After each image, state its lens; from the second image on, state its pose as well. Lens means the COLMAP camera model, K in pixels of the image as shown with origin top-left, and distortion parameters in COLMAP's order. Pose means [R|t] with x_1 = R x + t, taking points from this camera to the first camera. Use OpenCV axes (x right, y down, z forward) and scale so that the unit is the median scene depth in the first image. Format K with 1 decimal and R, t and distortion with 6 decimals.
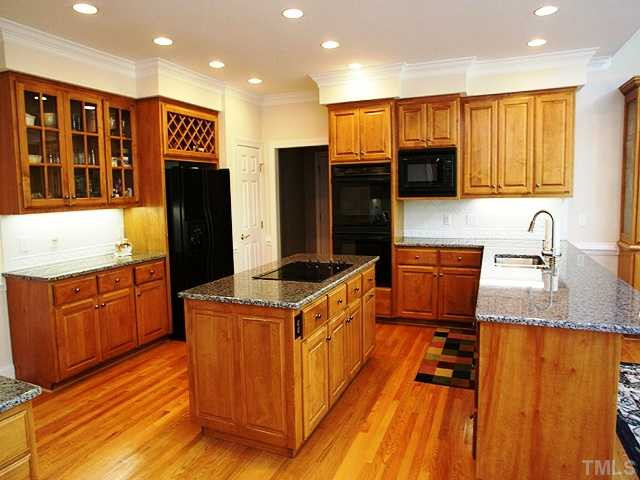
lens RADIAL K [[422.4, 0, 320.0], [0, 422.4, 240.0], [0, 0, 1]] dist [-0.068195, 0.056002]
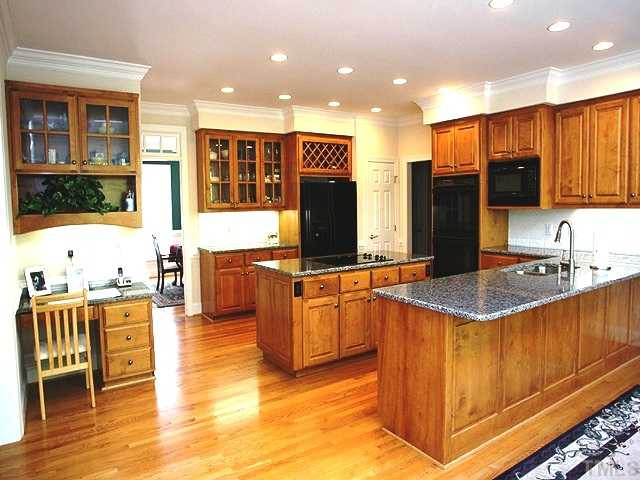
lens RADIAL K [[417.3, 0, 320.0], [0, 417.3, 240.0], [0, 0, 1]] dist [-0.000933, 0.000250]
pose [[0.841627, 0.059751, -0.536744, 0.433637], [-0.066217, 0.997779, 0.007244, 0.005036], [0.535985, 0.029445, 0.843714, -0.128875]]
